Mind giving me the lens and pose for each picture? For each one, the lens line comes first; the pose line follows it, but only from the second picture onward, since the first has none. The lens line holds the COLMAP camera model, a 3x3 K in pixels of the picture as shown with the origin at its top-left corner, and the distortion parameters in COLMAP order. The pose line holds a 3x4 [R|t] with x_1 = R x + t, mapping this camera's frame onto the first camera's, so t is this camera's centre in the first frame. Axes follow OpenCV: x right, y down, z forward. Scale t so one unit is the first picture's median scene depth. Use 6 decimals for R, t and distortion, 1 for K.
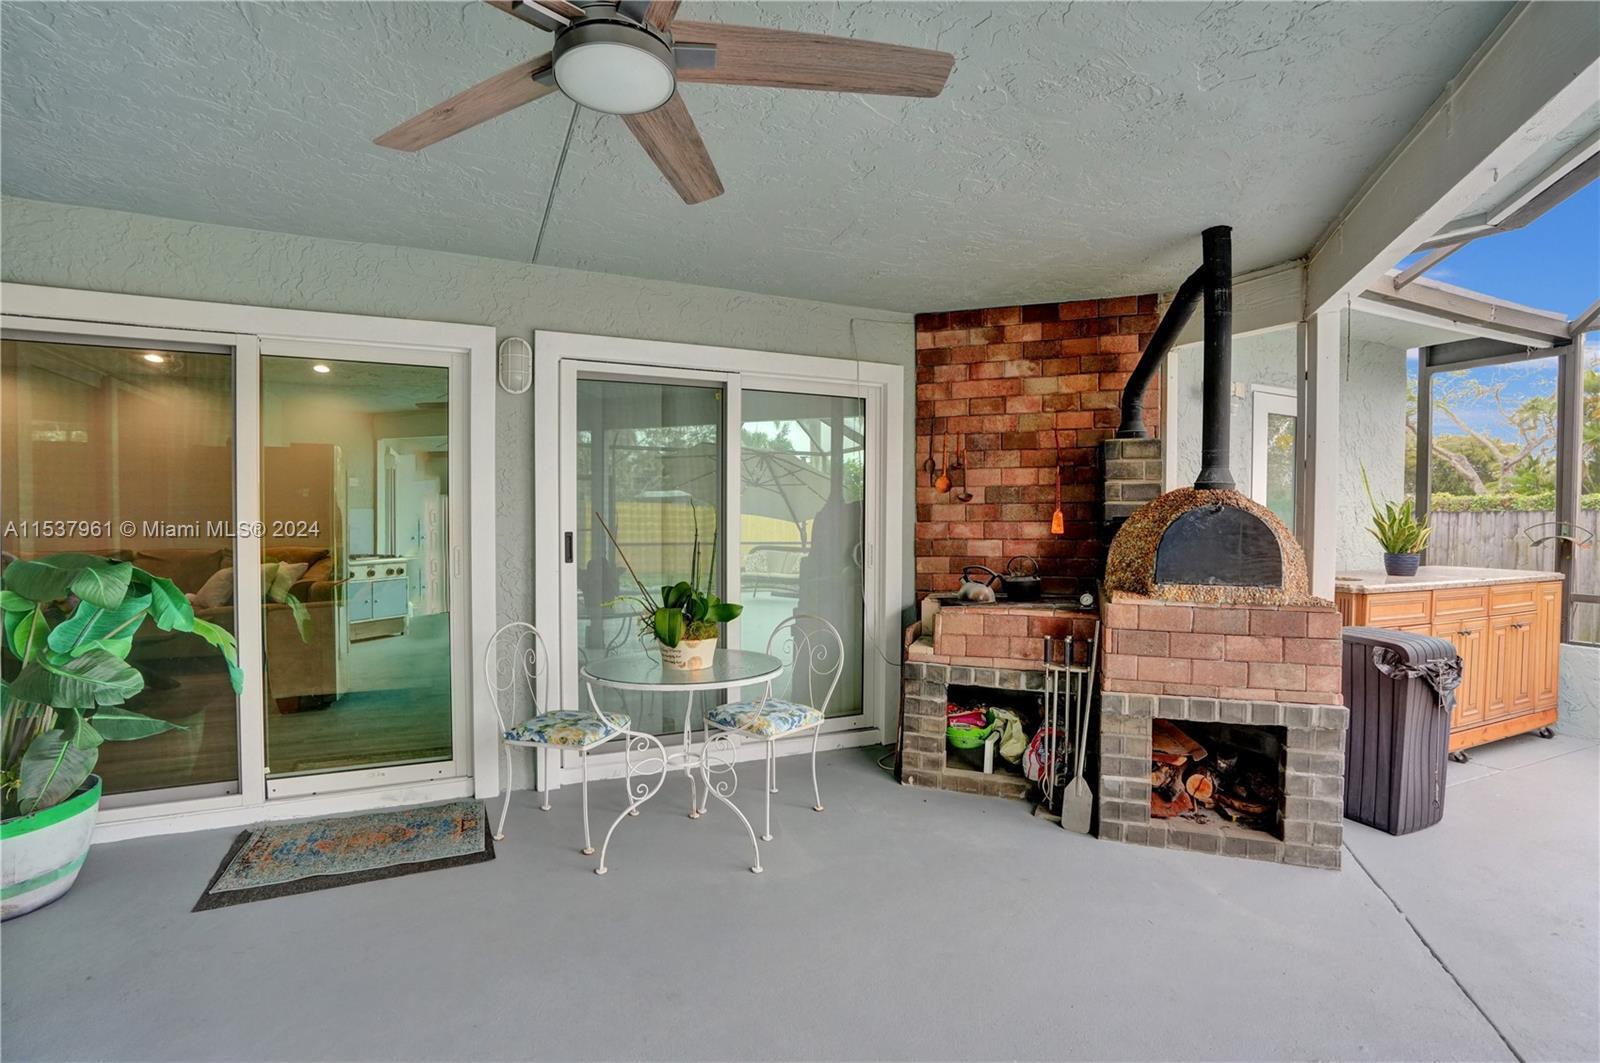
lens RADIAL K [[745.6, 0, 799.2], [0, 745.6, 536.6], [0, 0, 1]] dist [-0.067384, 0.030966]
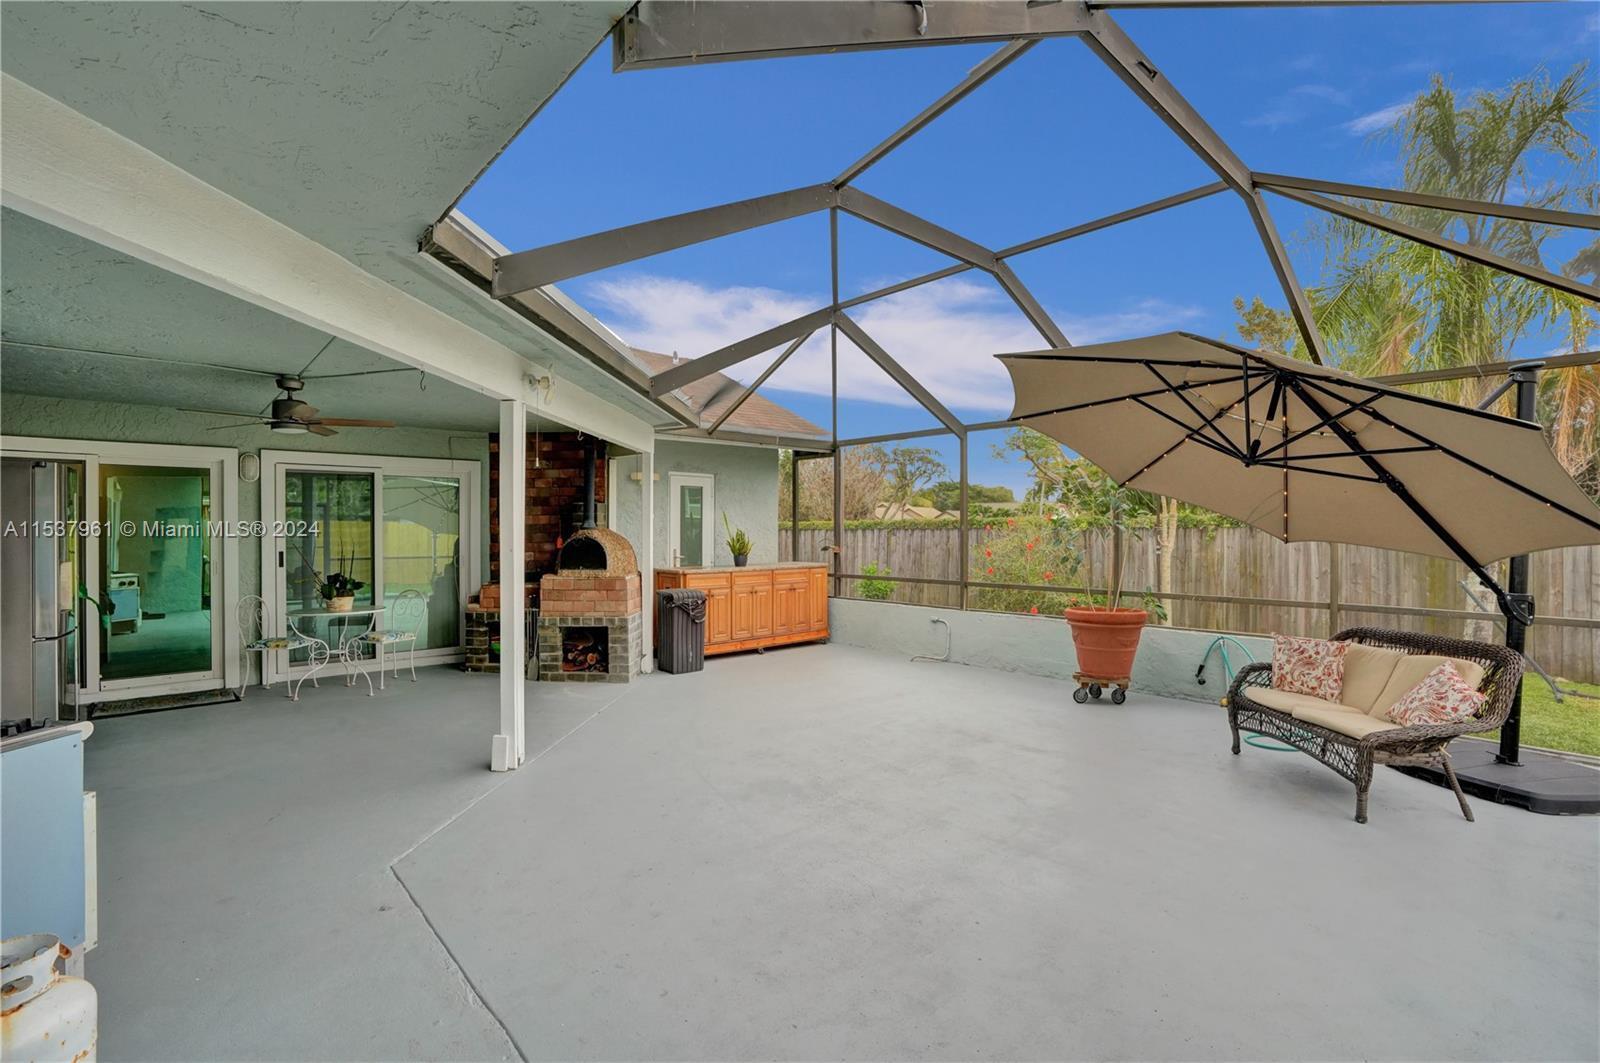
lens RADIAL K [[742.7, 0, 800.0], [0, 742.7, 531.5], [0, 0, 1]] dist [-0.068524, 0.028204]
pose [[0.951525, -0.007909, 0.307470, 0.407166], [0.014935, 0.999678, -0.020506, 0.000962], [-0.307209, 0.024104, 0.951337, -1.235271]]
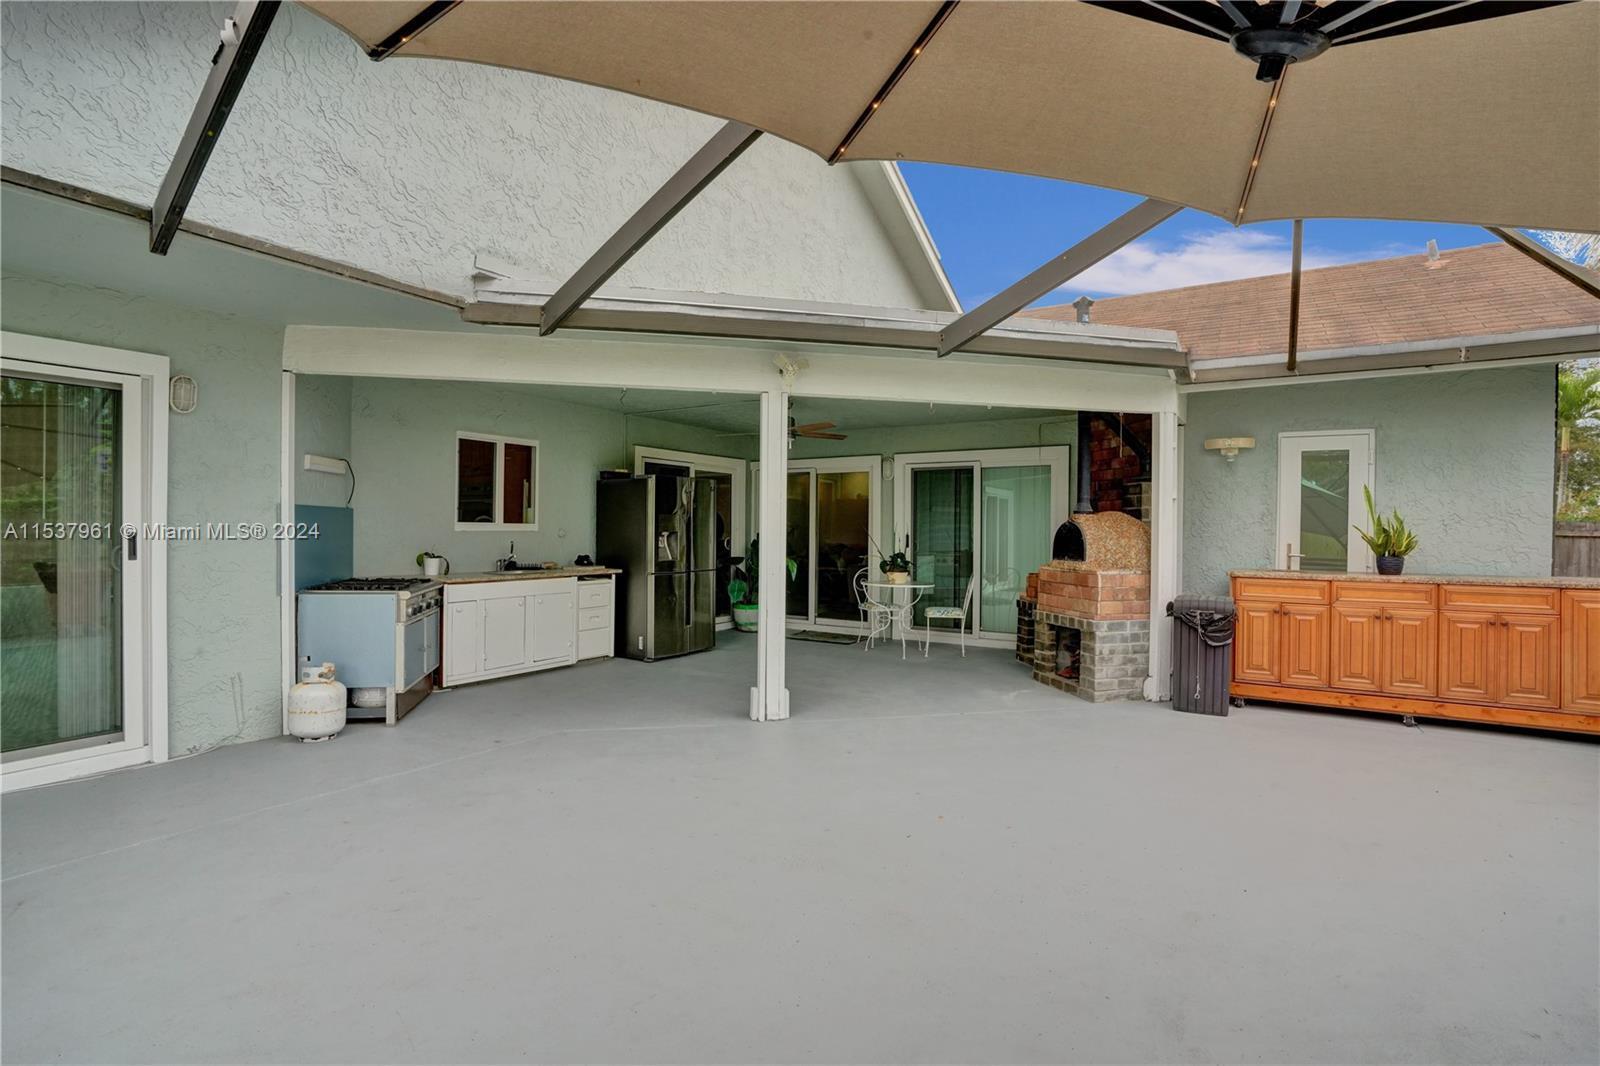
lens RADIAL K [[741.9, 0, 808.2], [0, 741.9, 536.1], [0, 0, 1]] dist [-0.069845, 0.028367]
pose [[0.552007, 0.005215, -0.833823, 1.530356], [-0.026224, 0.999594, -0.011109, 0.031943], [0.833427, 0.027998, 0.551920, -0.609760]]
